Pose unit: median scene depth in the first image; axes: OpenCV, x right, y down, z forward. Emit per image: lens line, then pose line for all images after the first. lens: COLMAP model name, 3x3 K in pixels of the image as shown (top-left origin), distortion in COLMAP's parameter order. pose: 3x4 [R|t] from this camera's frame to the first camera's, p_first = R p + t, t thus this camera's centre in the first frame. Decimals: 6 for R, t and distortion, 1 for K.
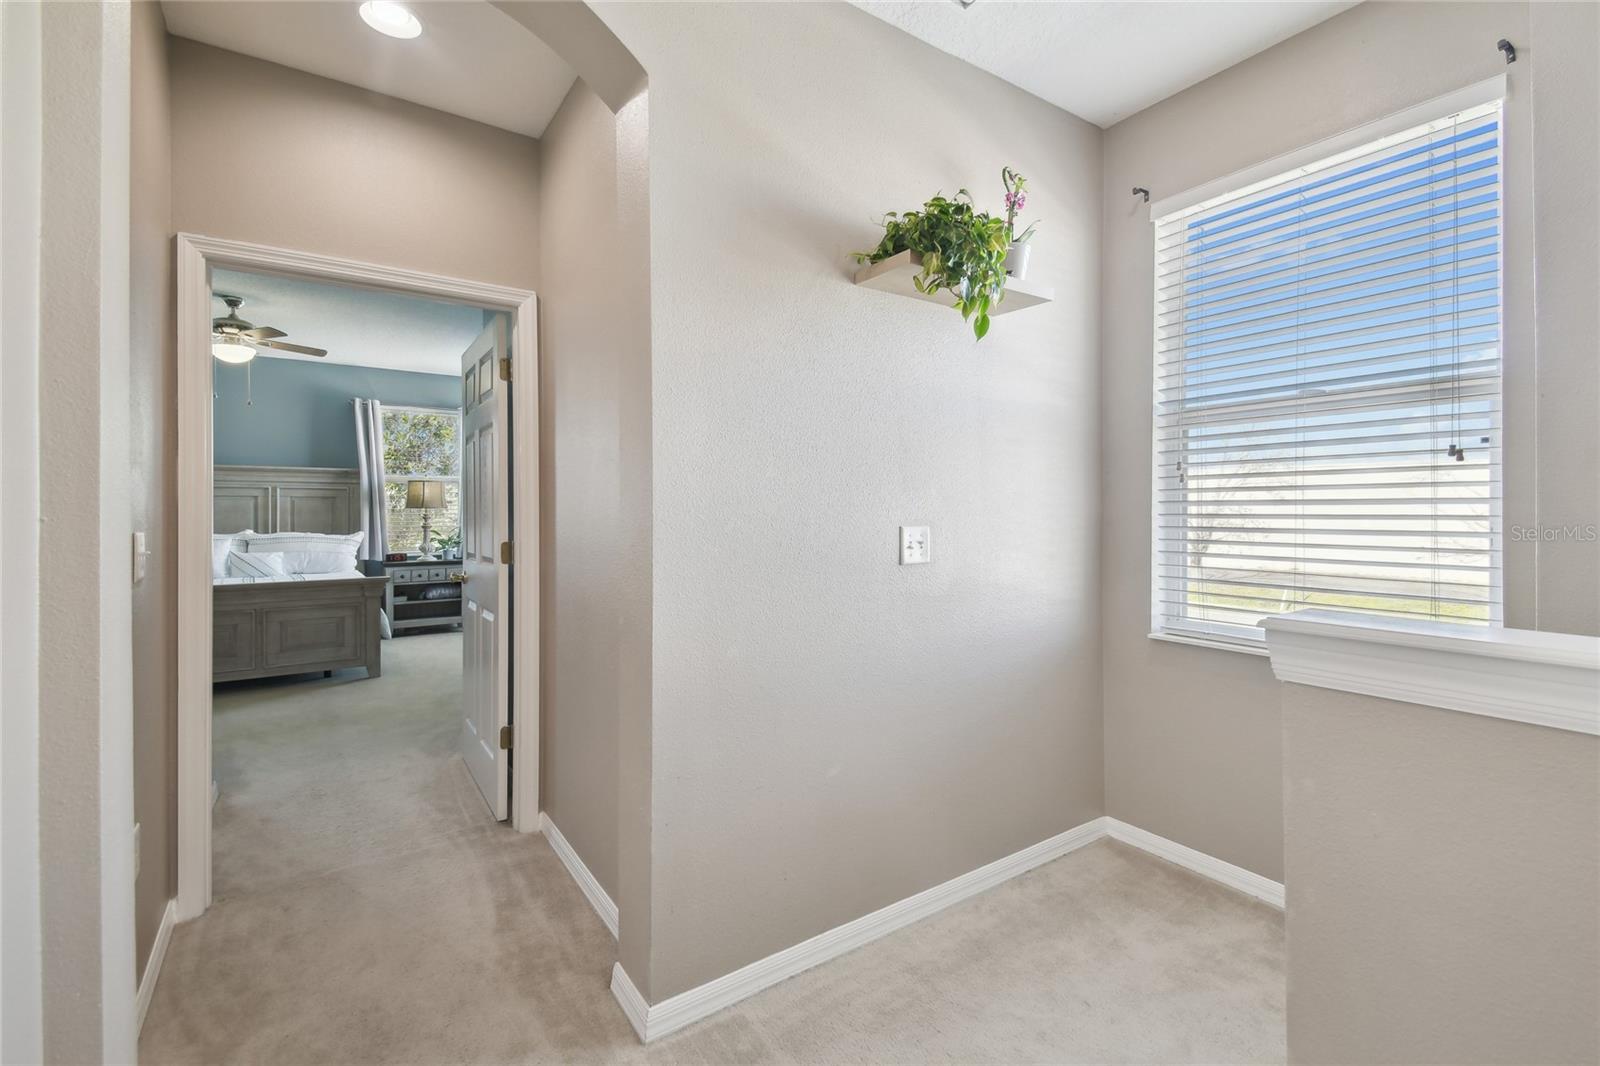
lens RADIAL K [[704.8, 0, 806.8], [0, 704.8, 515.7], [0, 0, 1]] dist [0.038573, -0.016749]
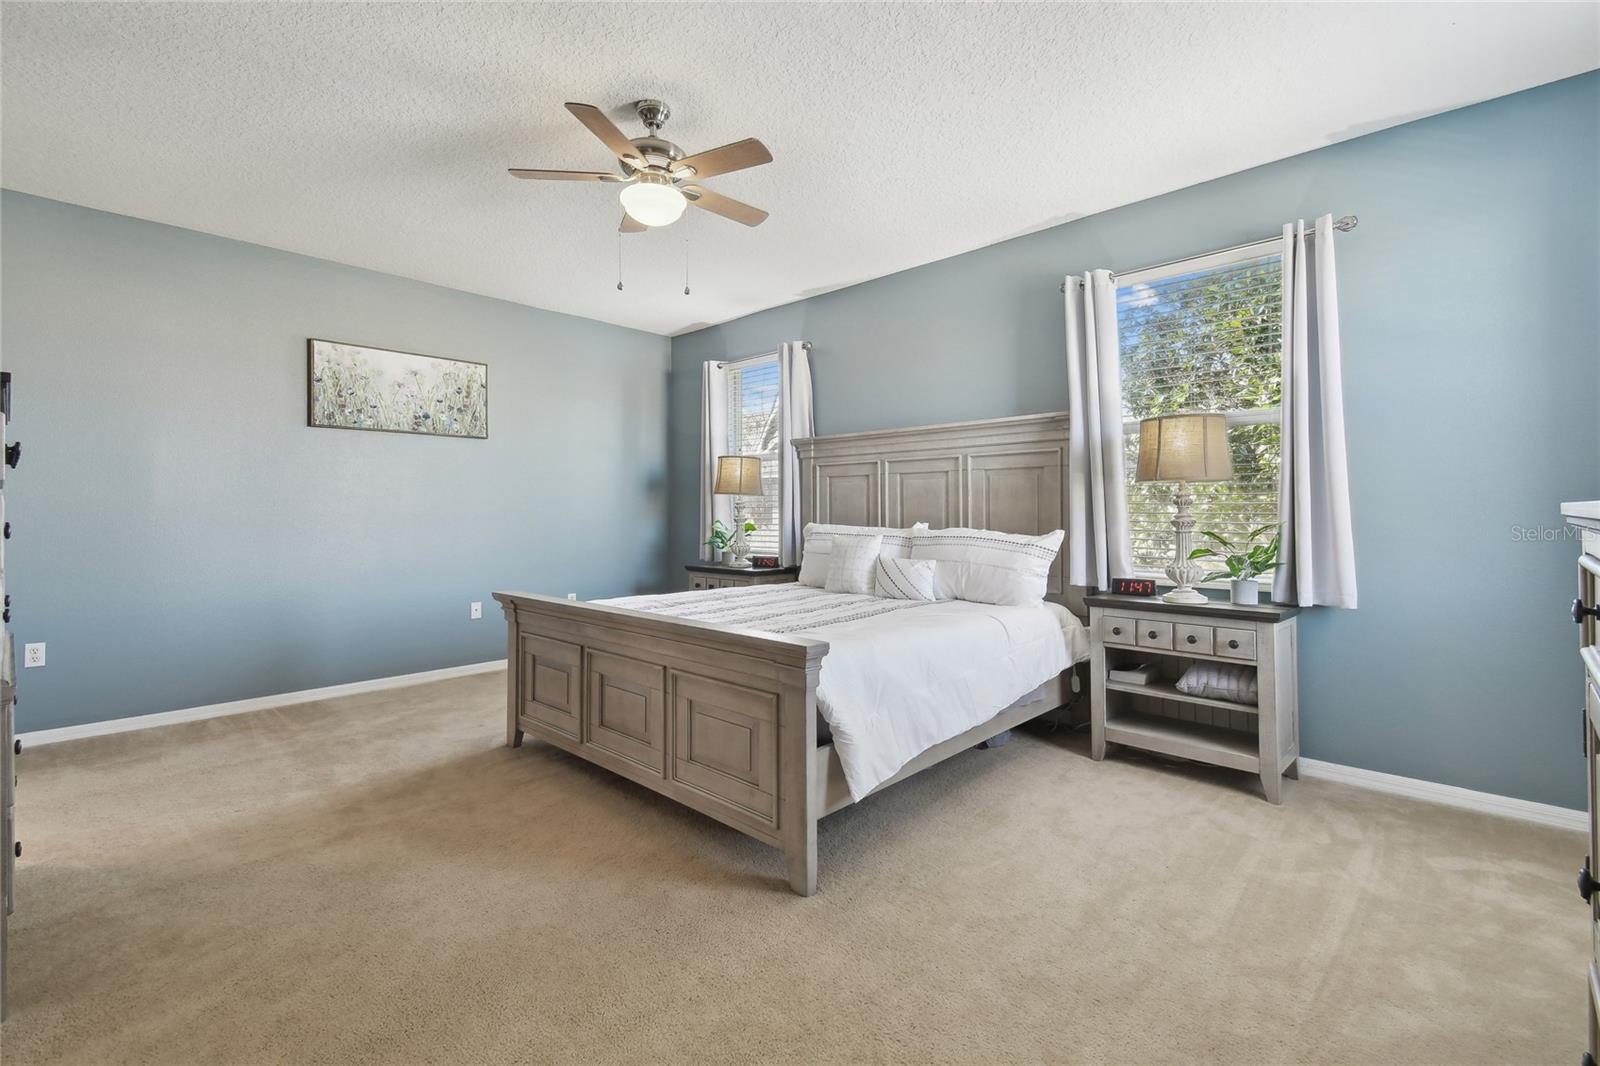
lens RADIAL K [[704.8, 0, 825.7], [0, 704.8, 502.5], [0, 0, 1]] dist [0.038573, -0.016749]
pose [[0.225913, -0.017441, -0.973991, -0.162973], [-0.007180, 0.999783, -0.019569, 0.013117], [0.974121, 0.011414, 0.225739, 0.704902]]
